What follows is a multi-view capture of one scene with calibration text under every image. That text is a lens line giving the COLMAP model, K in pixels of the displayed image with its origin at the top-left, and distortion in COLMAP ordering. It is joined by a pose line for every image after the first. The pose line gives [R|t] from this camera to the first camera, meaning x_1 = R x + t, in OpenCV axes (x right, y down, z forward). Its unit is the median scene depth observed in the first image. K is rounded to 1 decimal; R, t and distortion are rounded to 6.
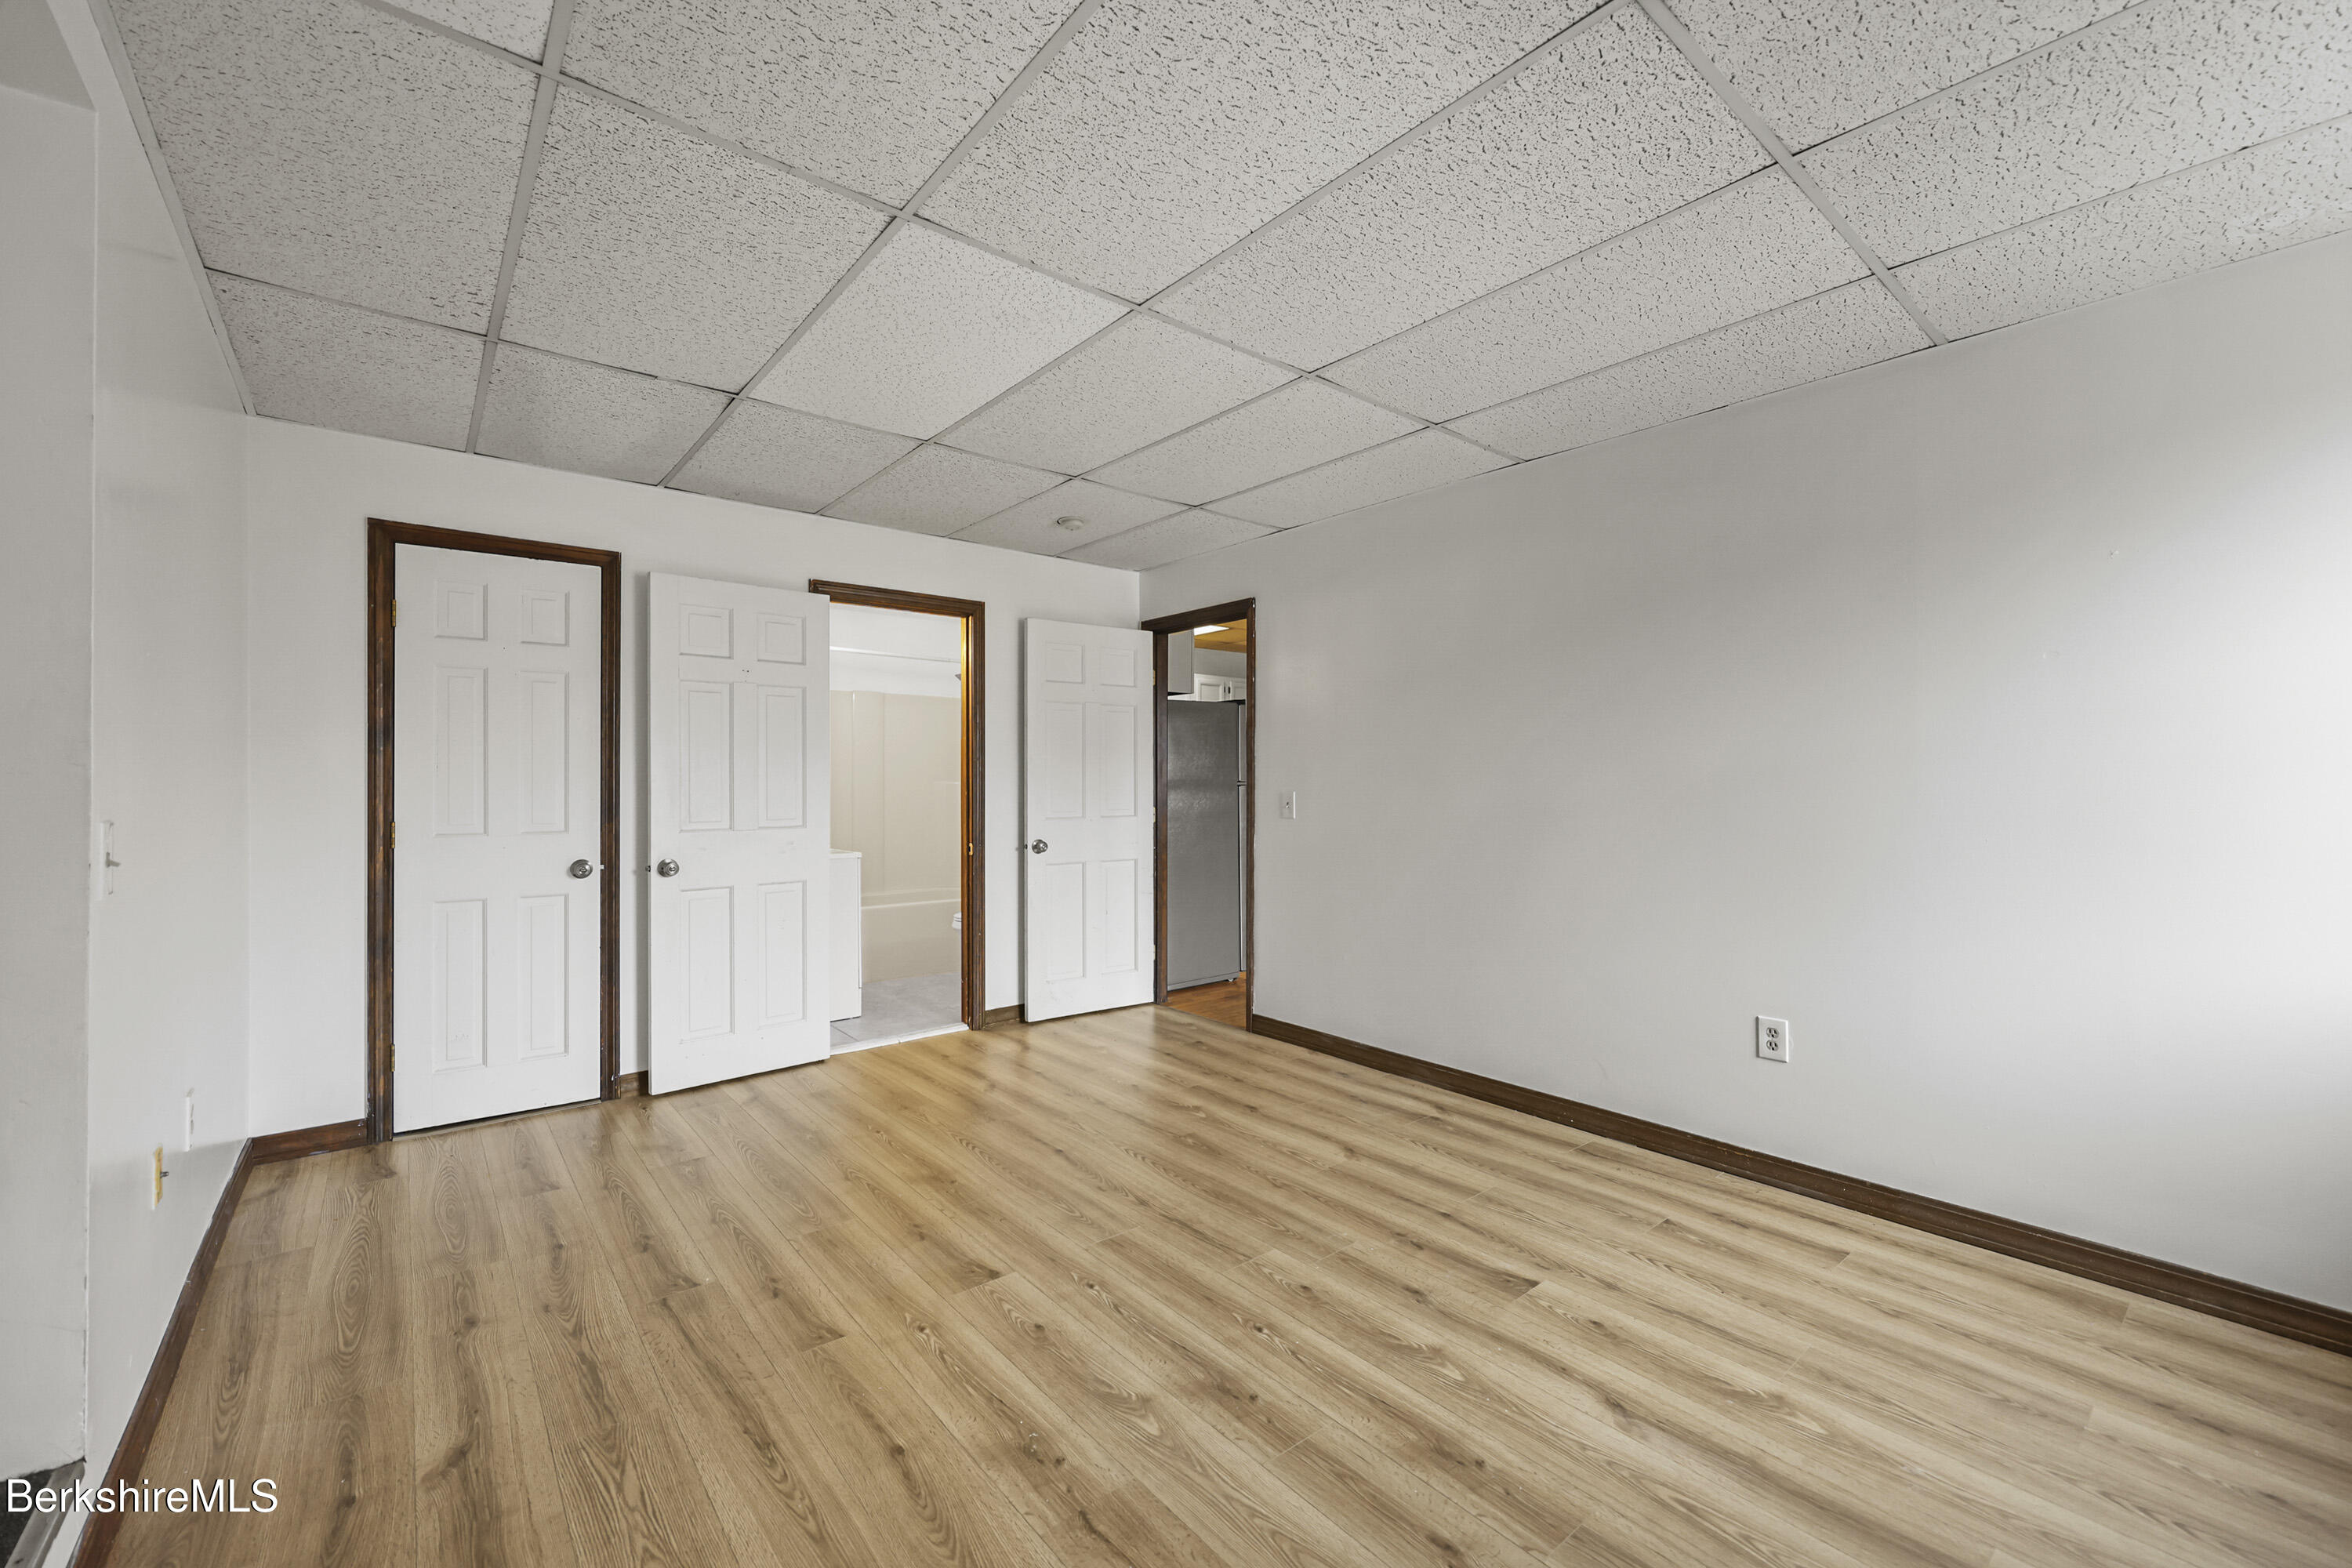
lens RADIAL K [[944.0, 0, 1174.7], [0, 944.0, 776.3], [0, 0, 1]] dist [-0.000239, -0.000901]
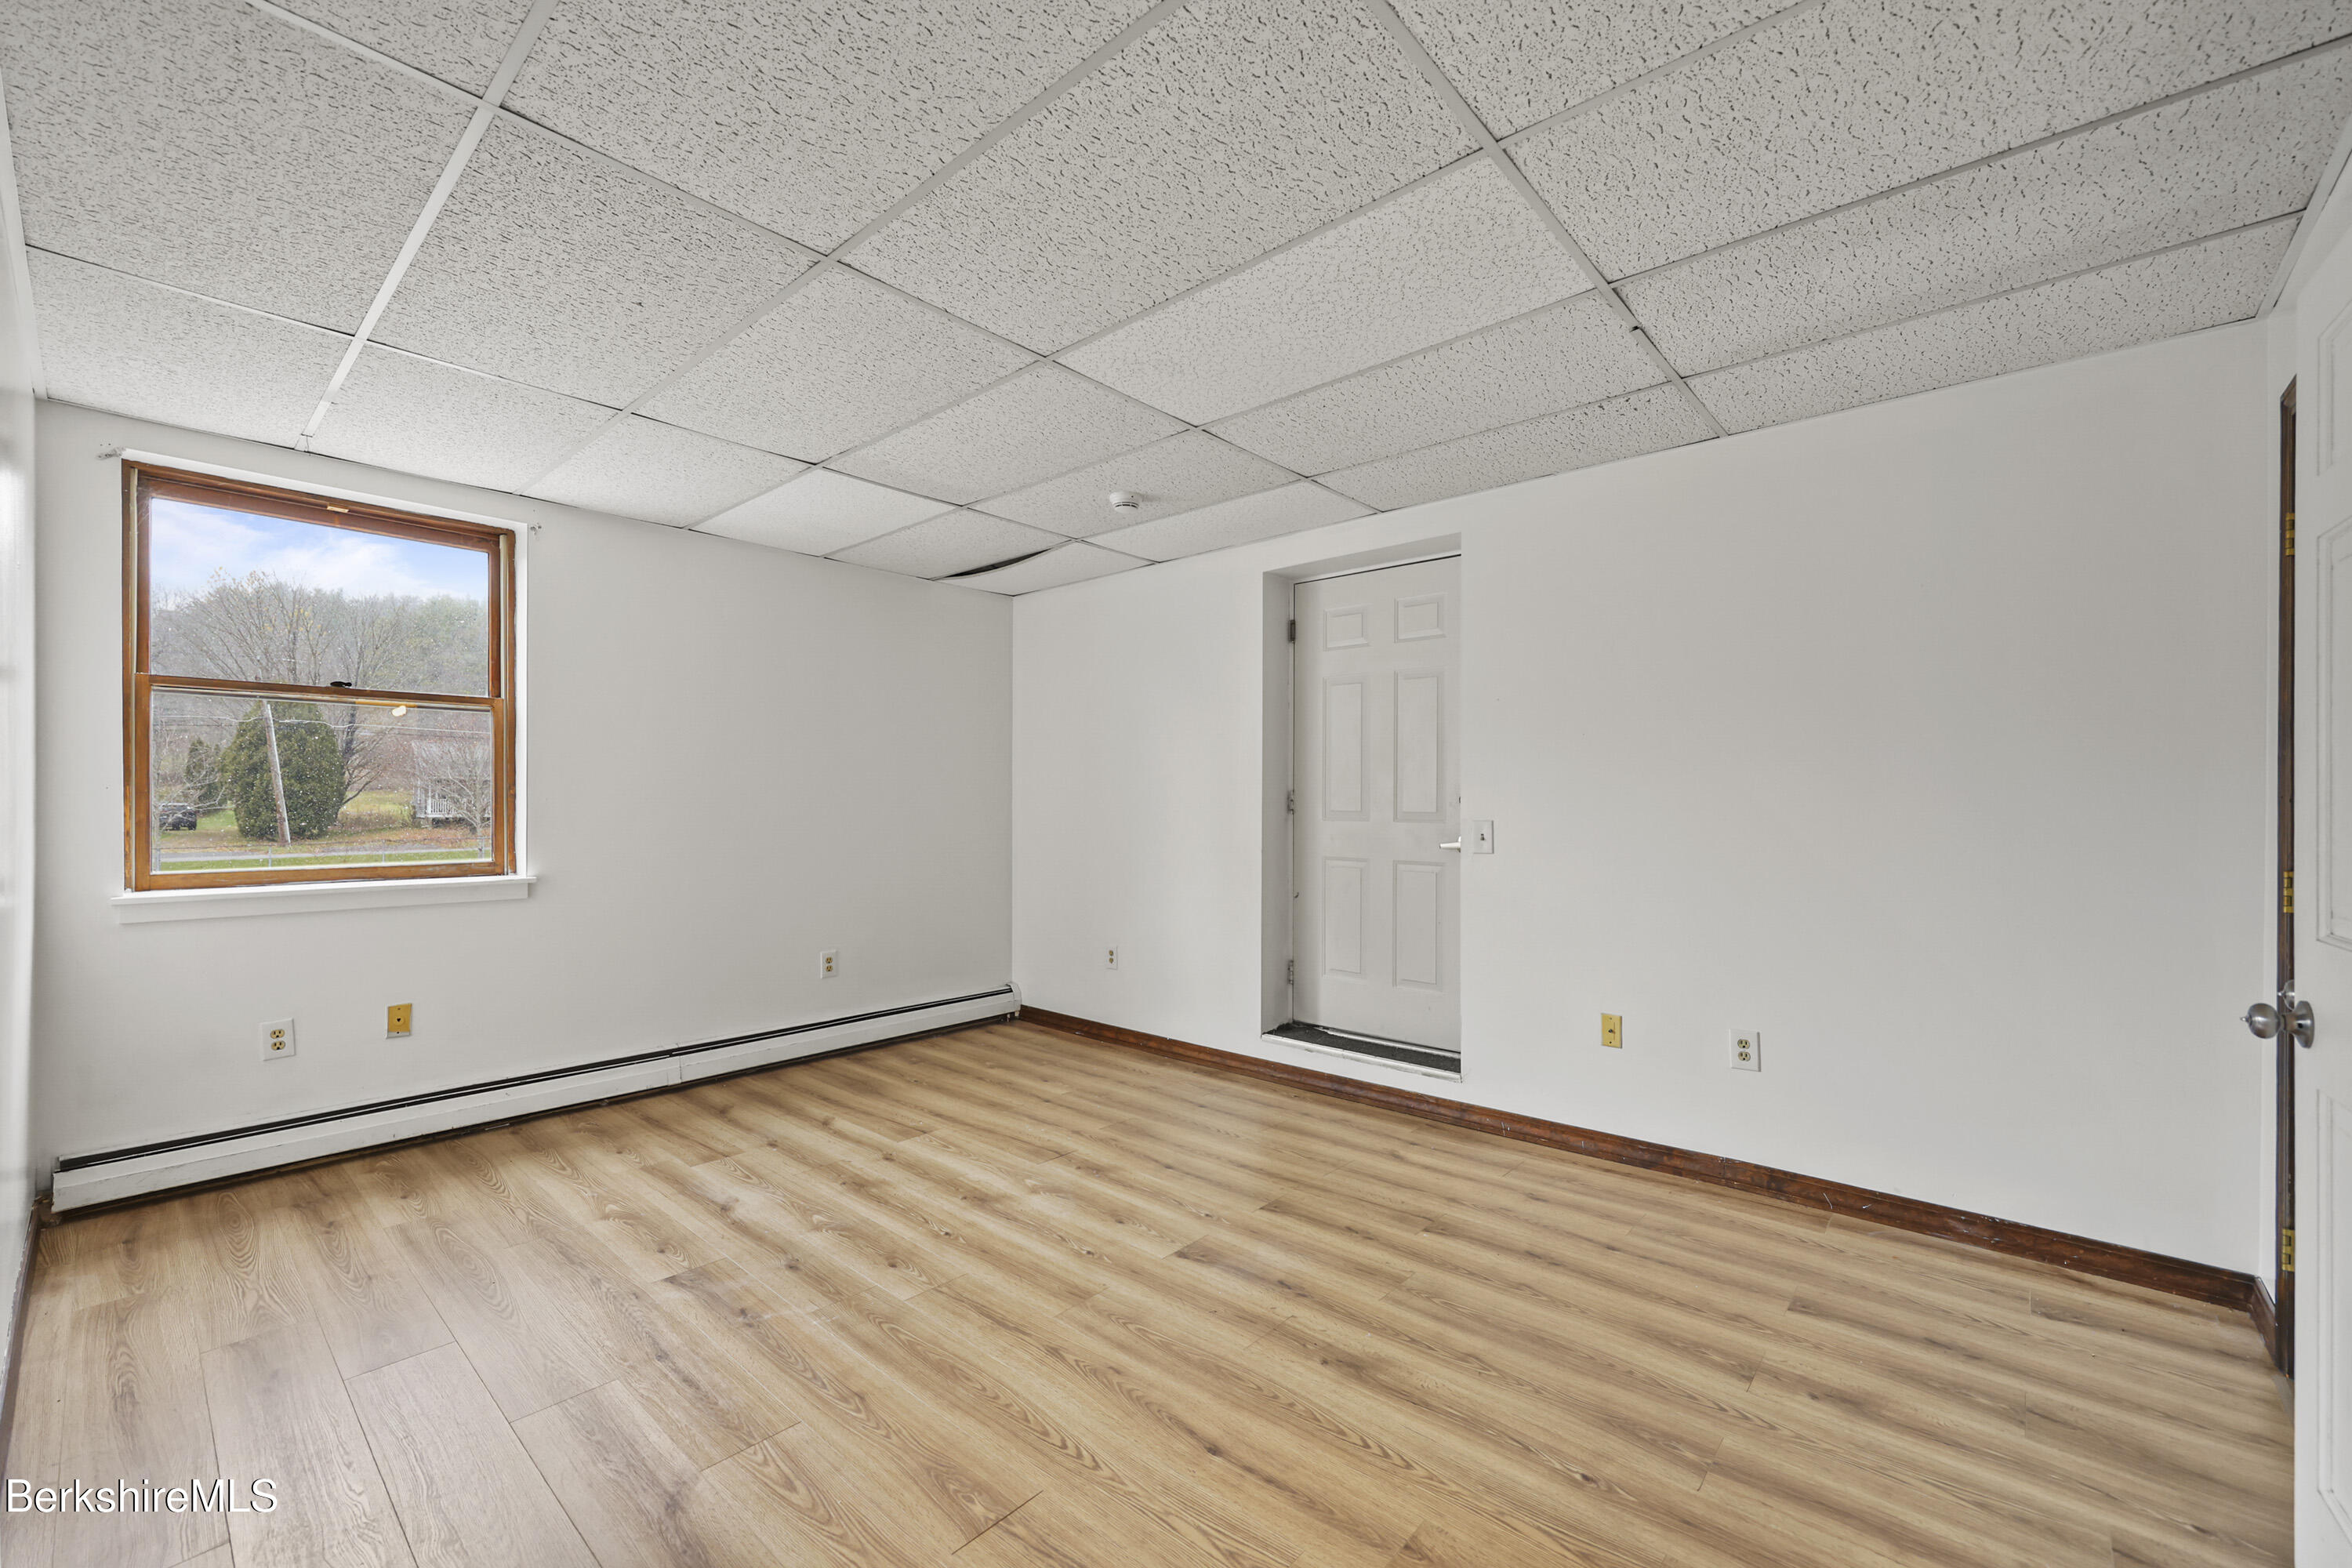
lens RADIAL K [[958.8, 0, 1171.8], [0, 958.8, 802.3], [0, 0, 1]] dist [0.000651, 0.000060]
pose [[-0.988287, 0.001902, -0.152593, -0.011686], [0.002199, 0.999996, -0.001775, 0.007331], [0.152589, -0.002089, -0.988288, 2.031181]]
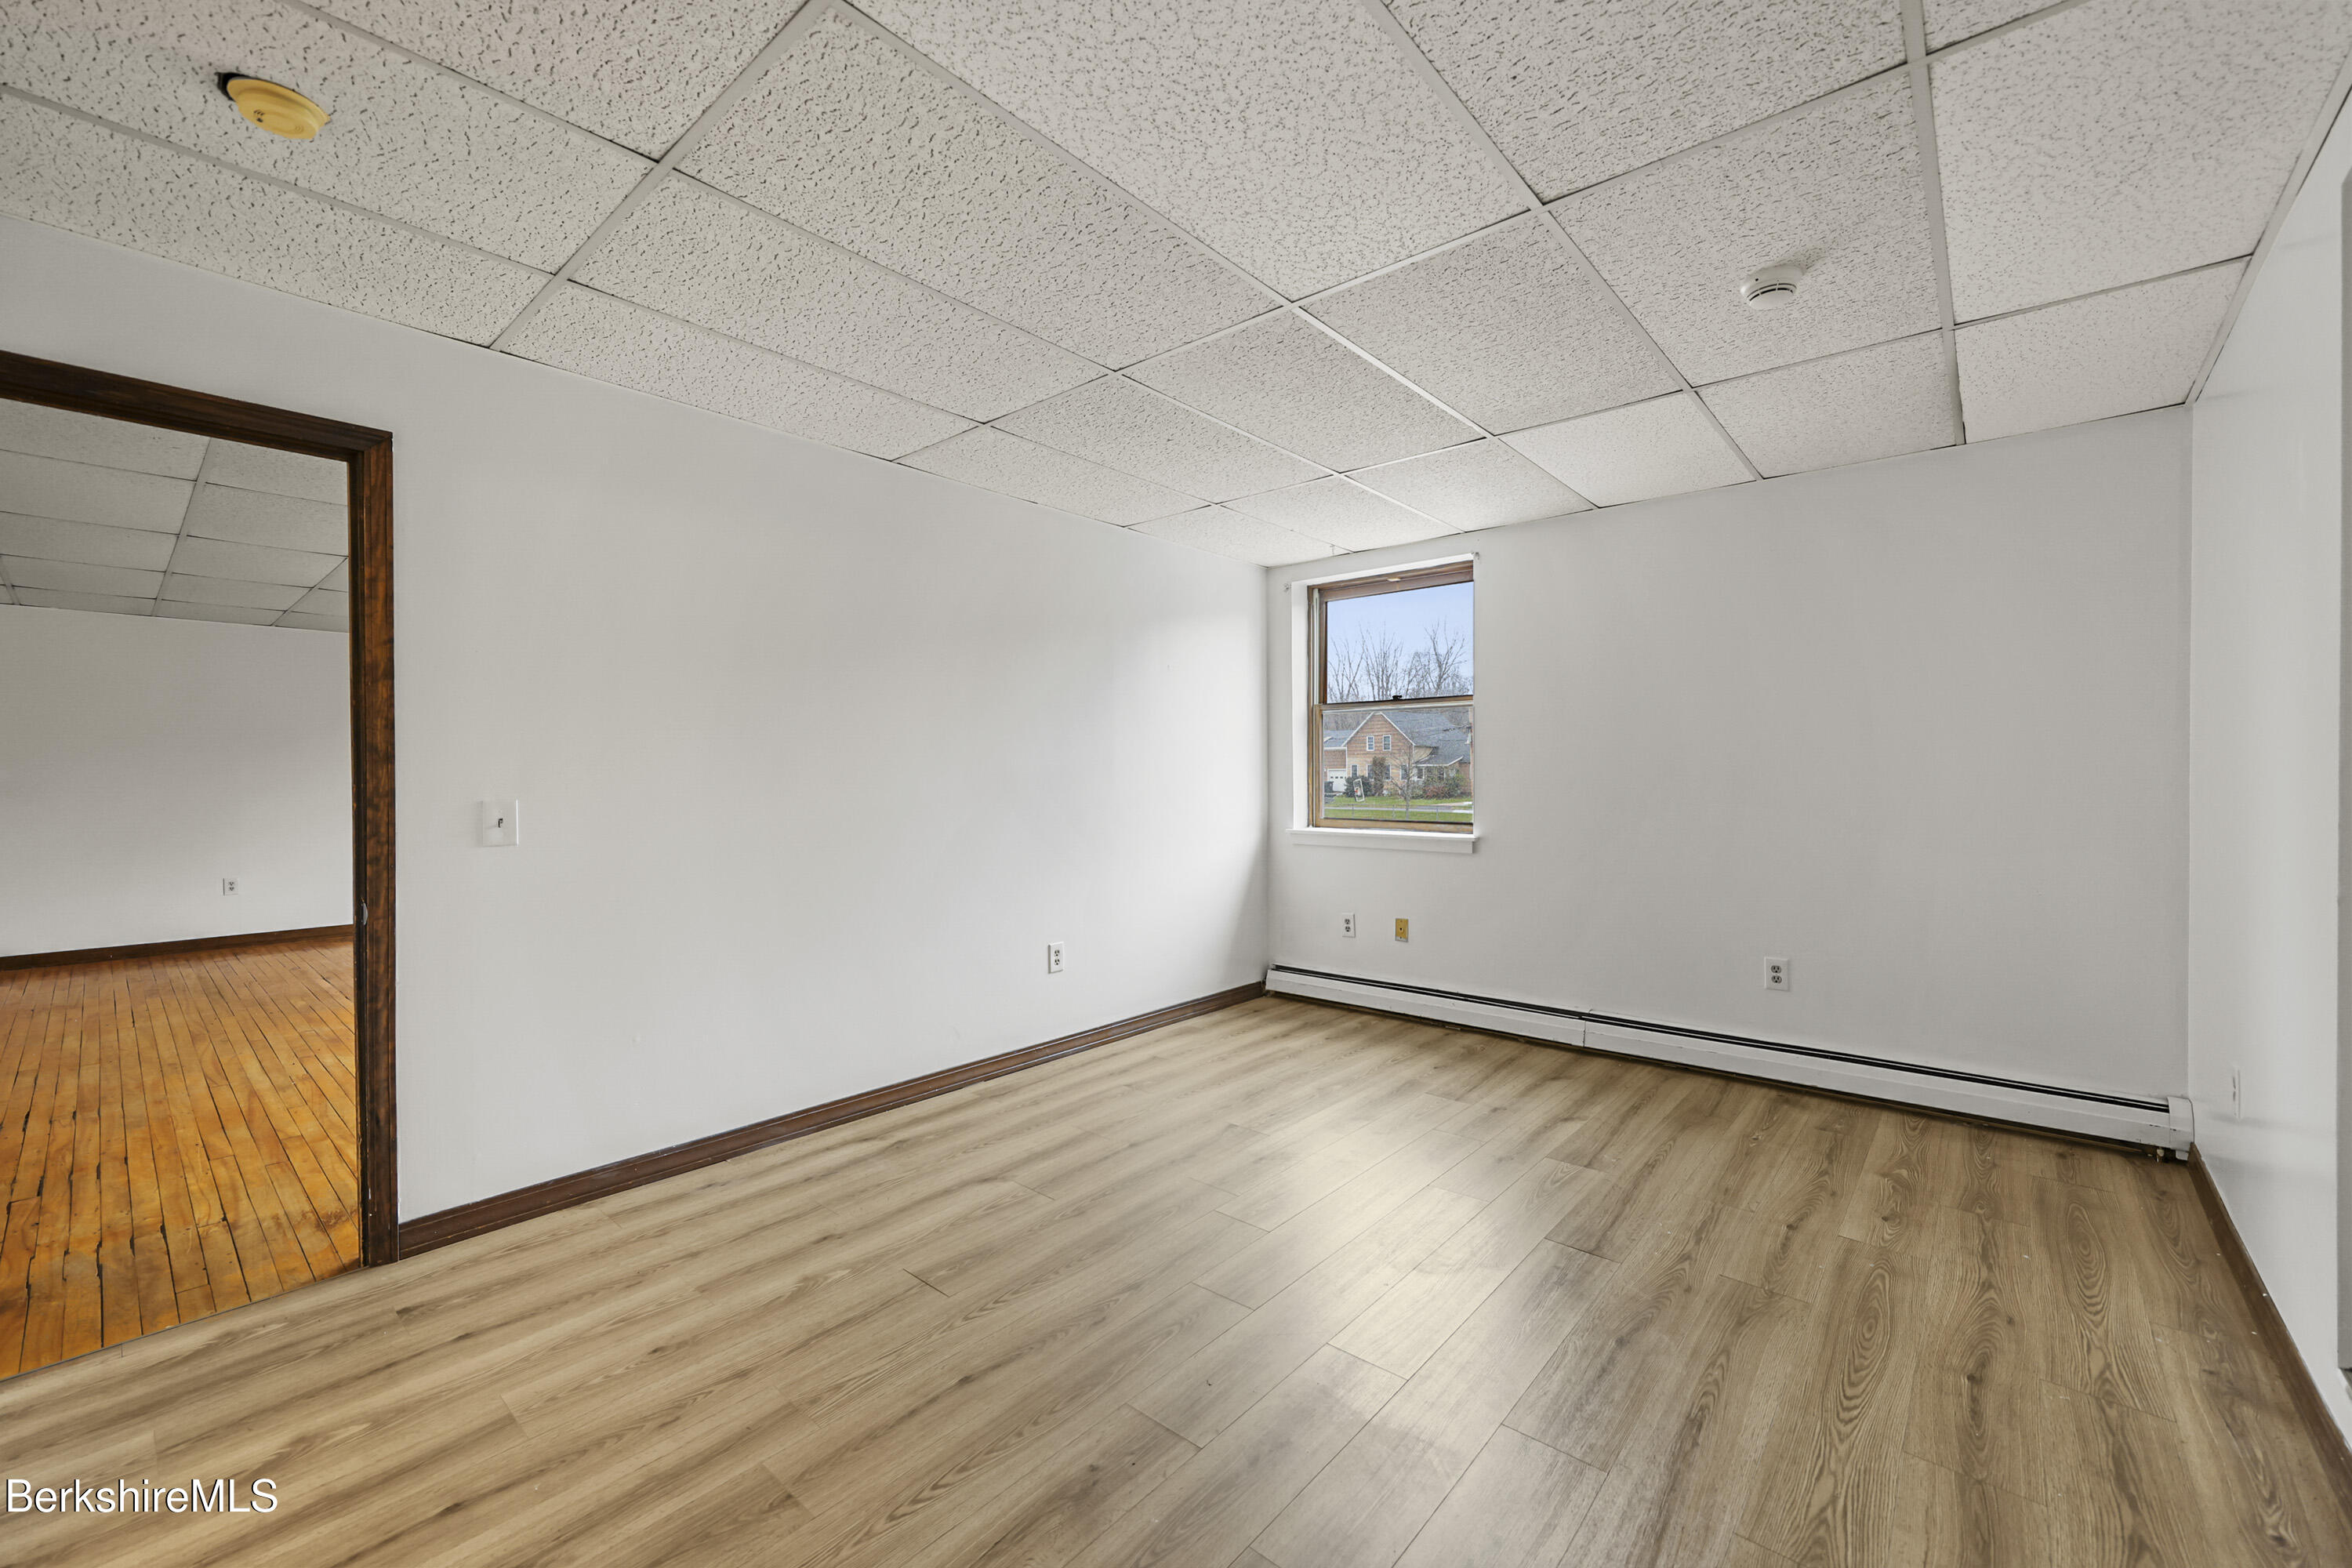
lens RADIAL K [[939.6, 0, 1189.4], [0, 939.6, 783.7], [0, 0, 1]] dist [-0.000469, -0.000156]
pose [[-0.172253, -0.006376, 0.985032, -0.972192], [0.001257, 0.999977, 0.006692, 0.002892], [-0.985052, 0.002391, -0.172241, 1.242004]]
